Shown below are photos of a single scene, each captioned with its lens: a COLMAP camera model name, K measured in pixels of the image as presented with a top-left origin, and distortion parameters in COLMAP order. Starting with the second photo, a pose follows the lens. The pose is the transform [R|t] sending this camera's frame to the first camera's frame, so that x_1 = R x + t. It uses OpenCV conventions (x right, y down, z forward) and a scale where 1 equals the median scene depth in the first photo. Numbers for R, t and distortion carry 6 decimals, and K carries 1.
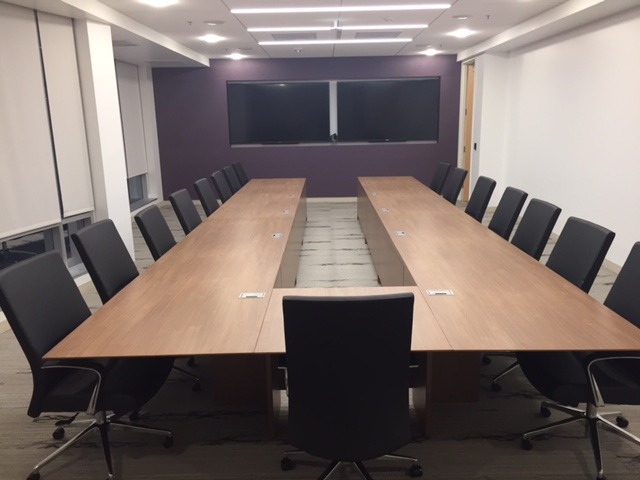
lens RADIAL K [[543.4, 0, 322.0], [0, 543.4, 241.6], [0, 0, 1]] dist [0.094104, -0.042015]
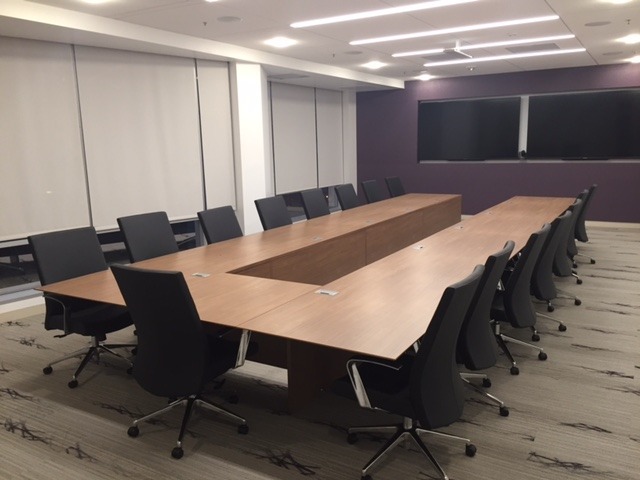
lens RADIAL K [[543.4, 0, 326.1], [0, 543.4, 241.2], [0, 0, 1]] dist [0.094104, -0.042015]
pose [[0.866688, 0.096057, -0.489515, 0.219655], [-0.110237, 0.993905, -0.000142, -0.003165], [0.486518, 0.054086, 0.871995, 0.005134]]
